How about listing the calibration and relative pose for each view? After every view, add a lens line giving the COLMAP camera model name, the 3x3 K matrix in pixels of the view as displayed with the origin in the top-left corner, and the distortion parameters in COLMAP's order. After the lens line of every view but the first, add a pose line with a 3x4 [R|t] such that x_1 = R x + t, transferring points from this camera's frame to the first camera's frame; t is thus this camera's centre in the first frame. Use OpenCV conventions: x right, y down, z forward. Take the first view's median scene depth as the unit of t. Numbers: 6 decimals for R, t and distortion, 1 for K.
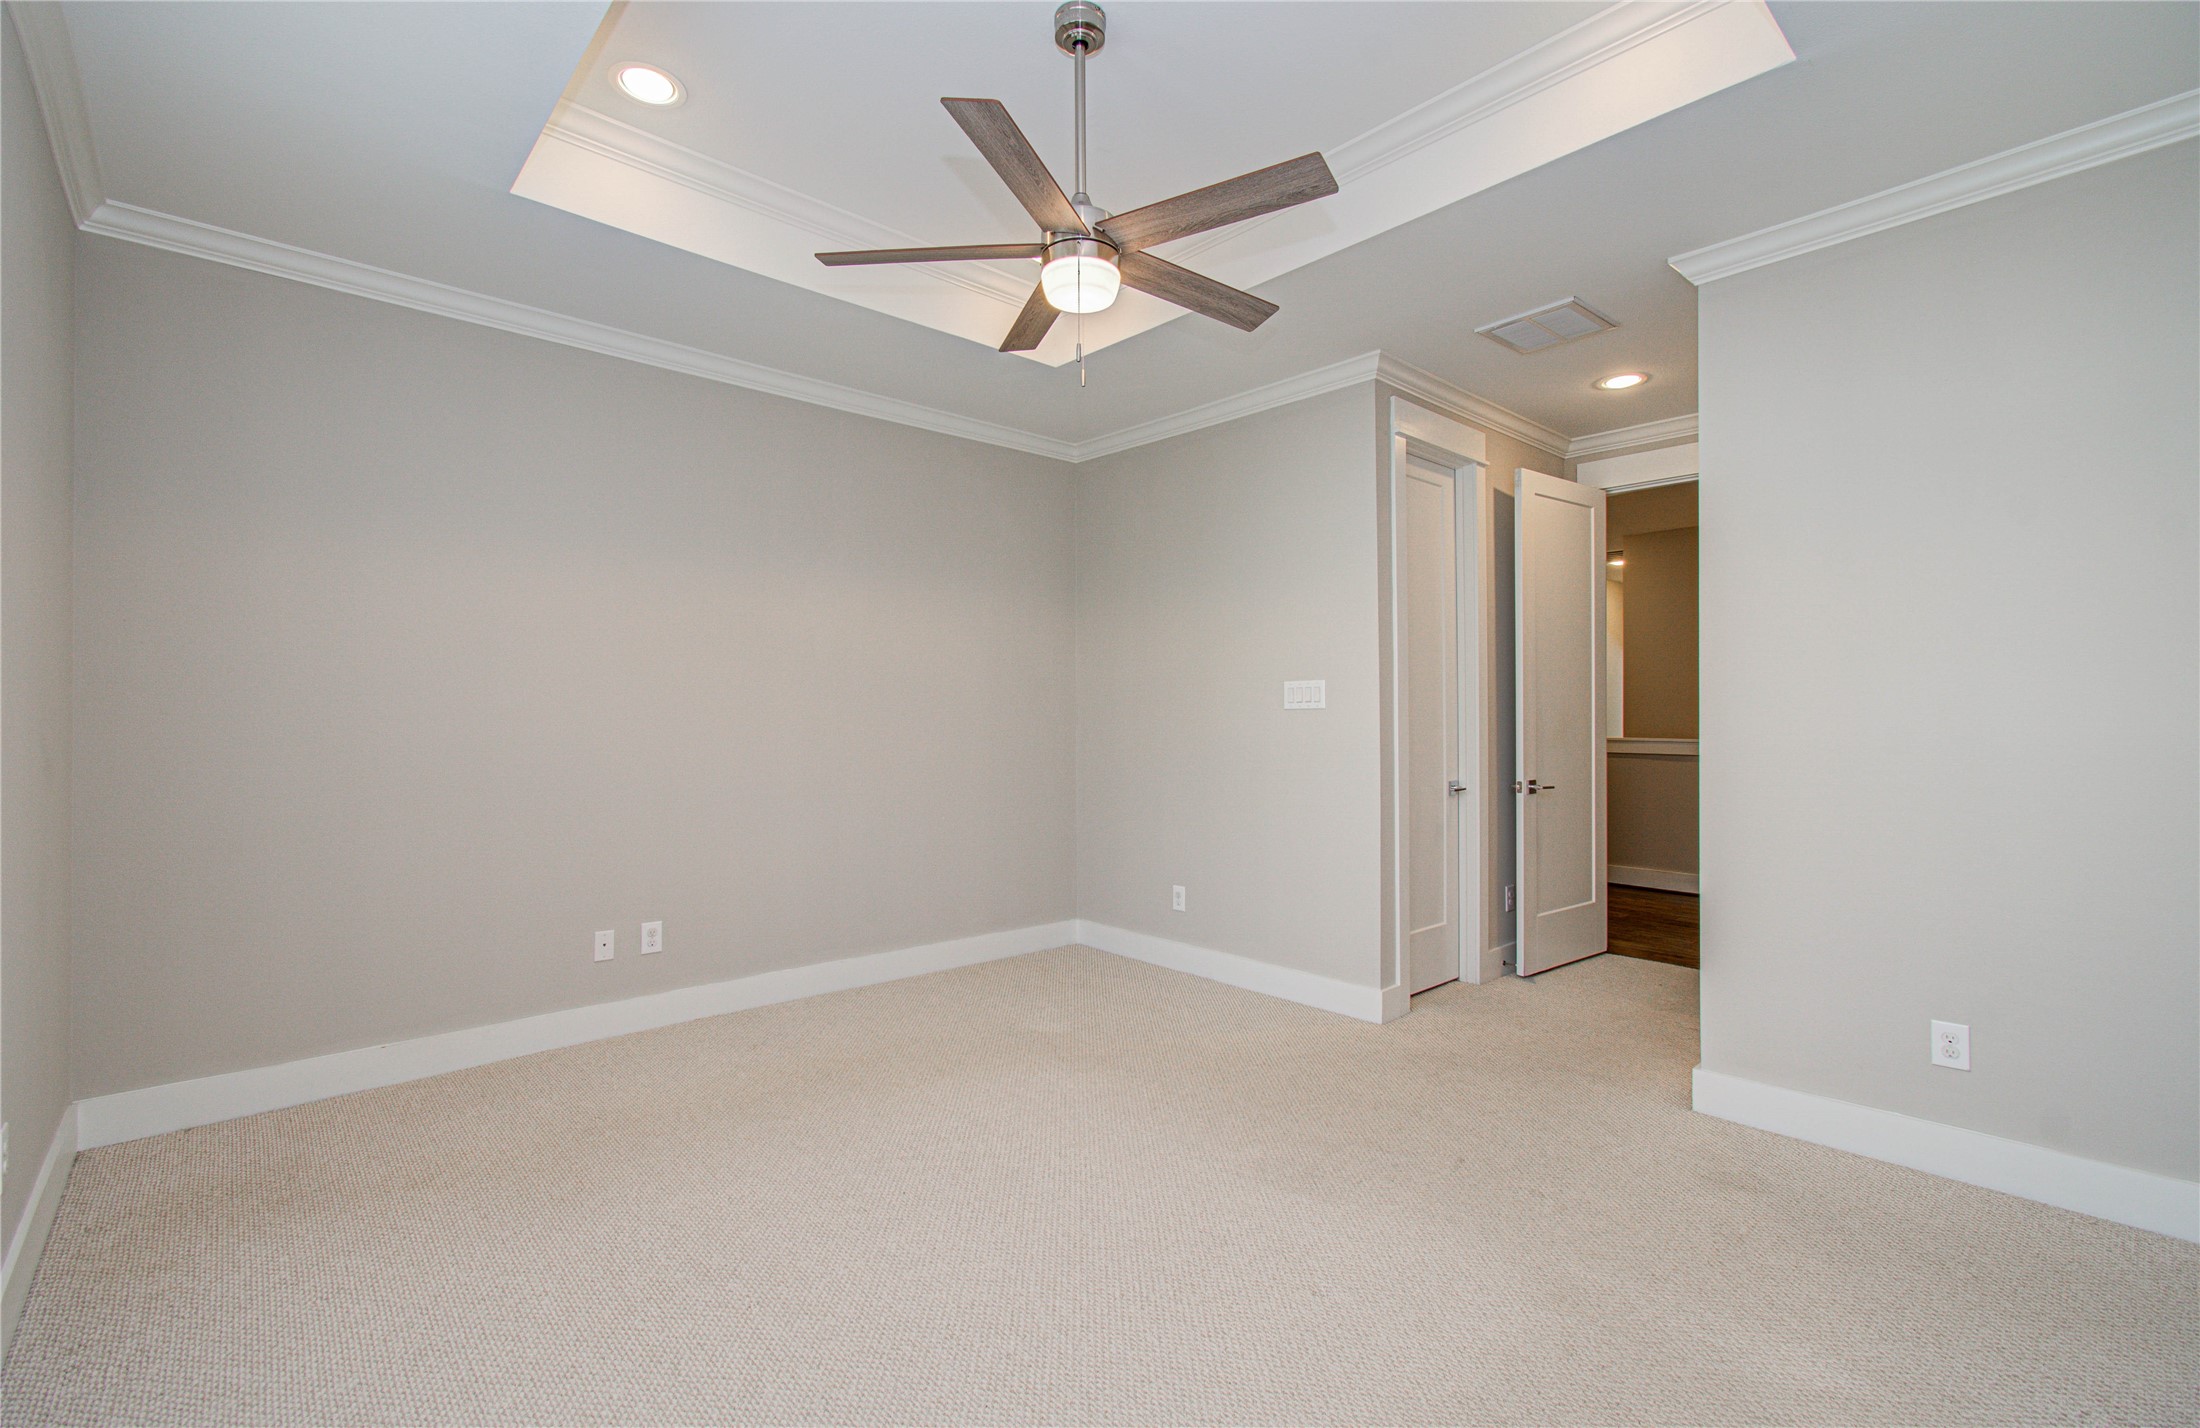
lens RADIAL K [[969.0, 0, 1095.0], [0, 969.0, 721.4], [0, 0, 1]] dist [0.018409, 0.000068]
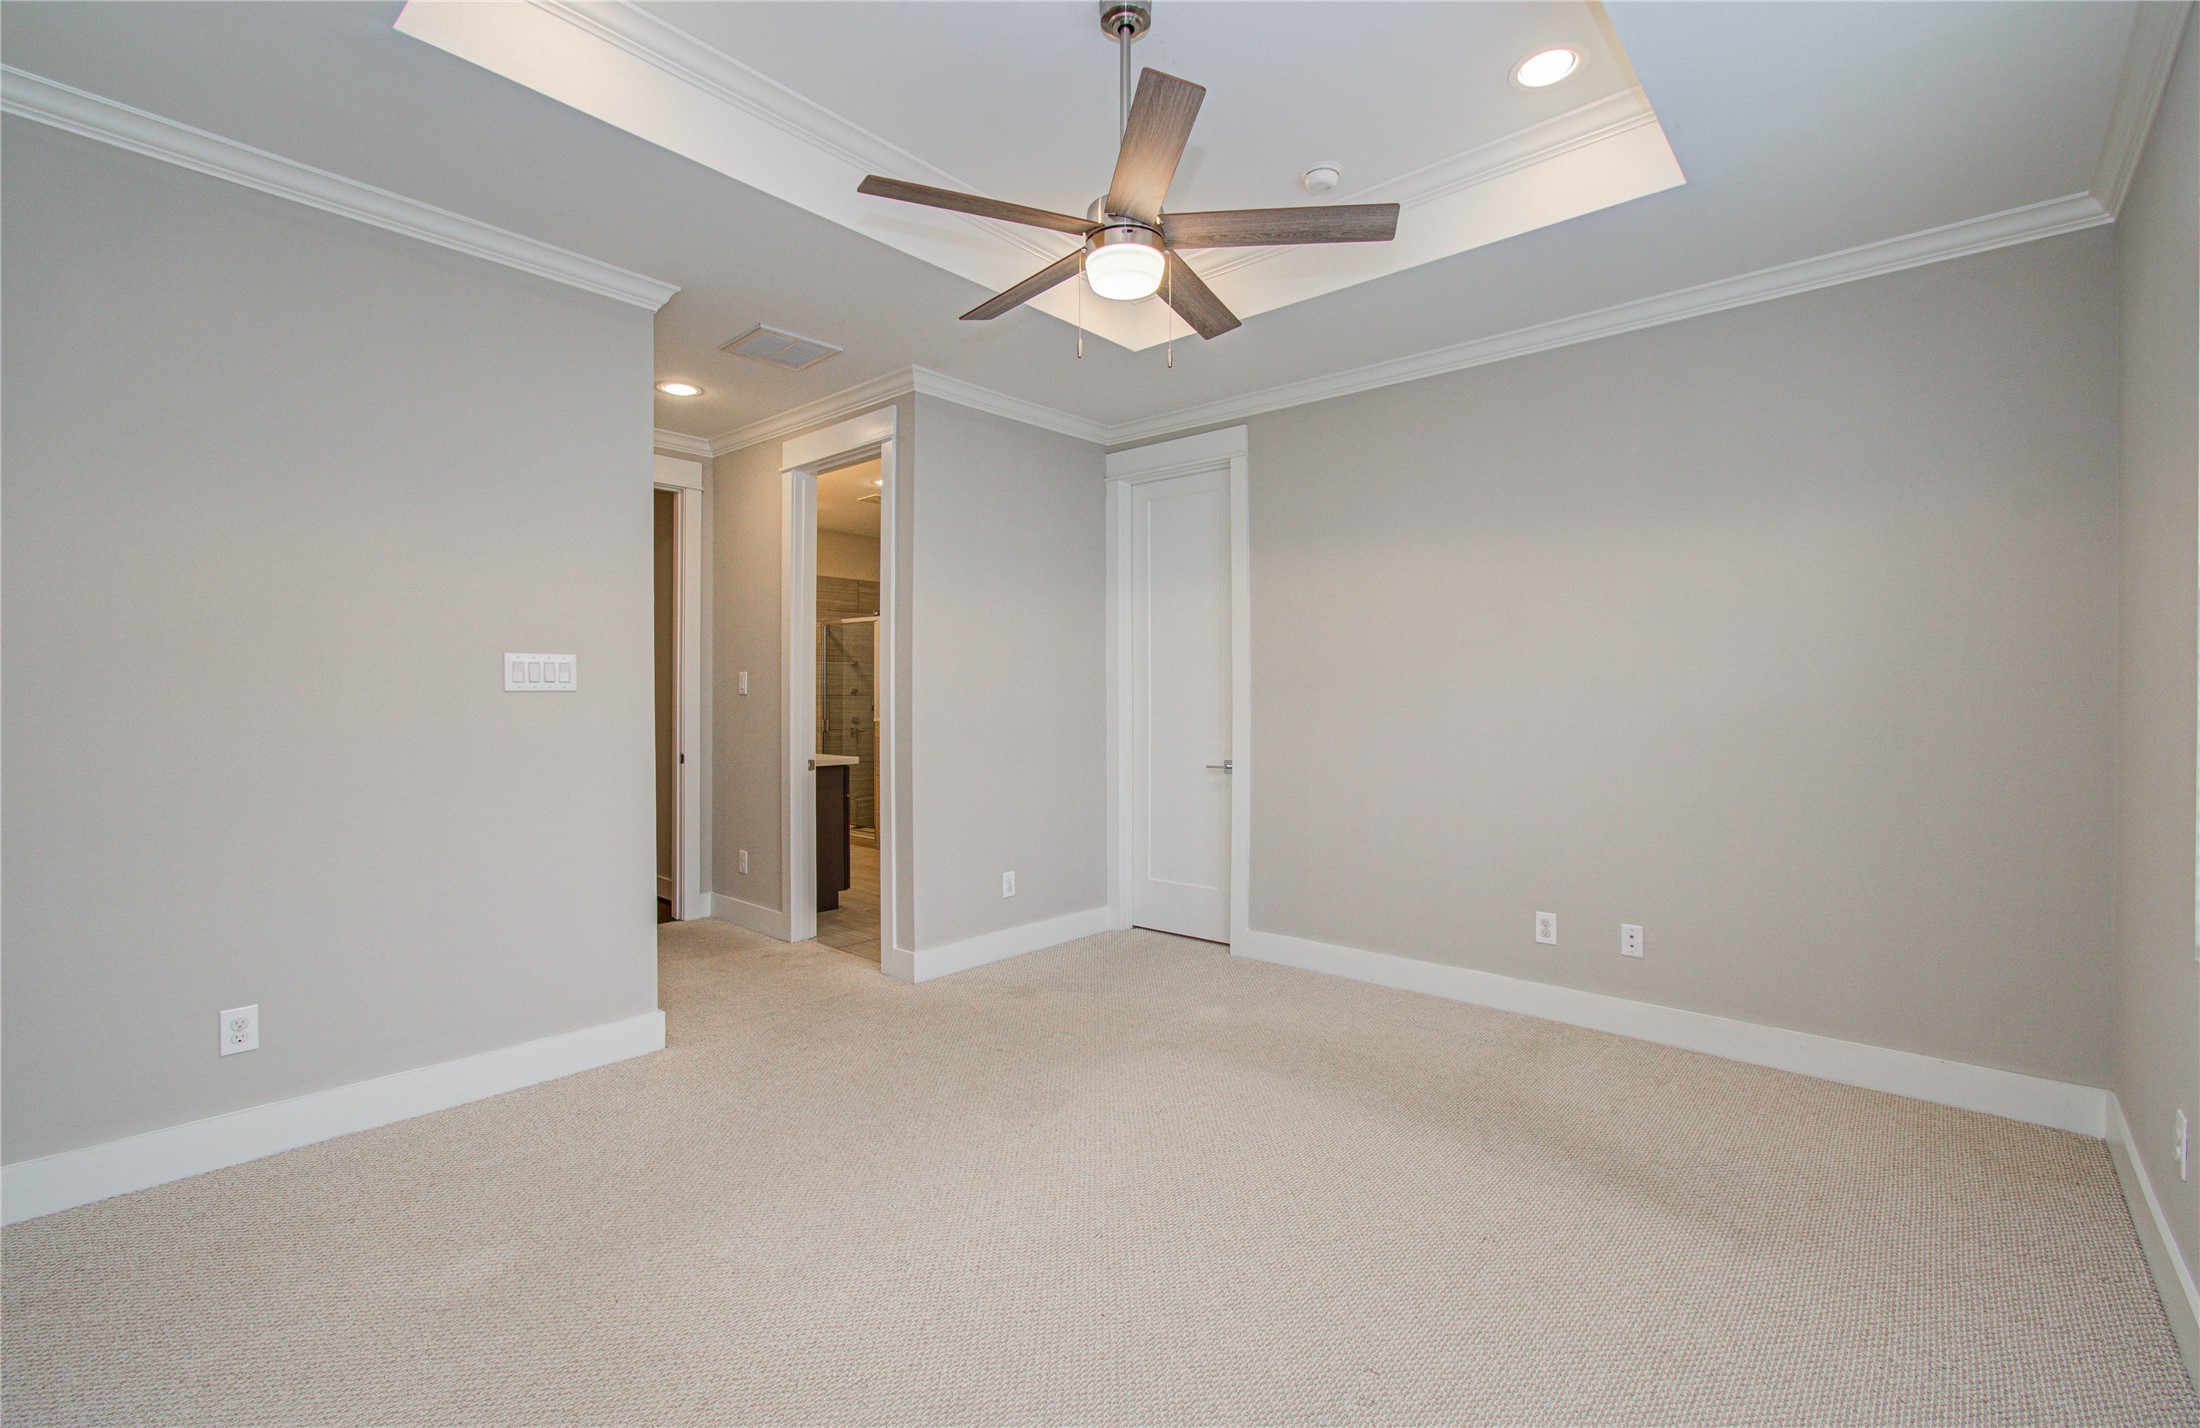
lens RADIAL K [[969.0, 0, 1095.0], [0, 969.0, 721.4], [0, 0, 1]] dist [0.018409, 0.000068]
pose [[-0.108823, -0.016503, 0.993924, -0.606379], [0.001389, 0.999859, 0.016754, -0.001244], [-0.994060, 0.003203, -0.108785, 0.680947]]
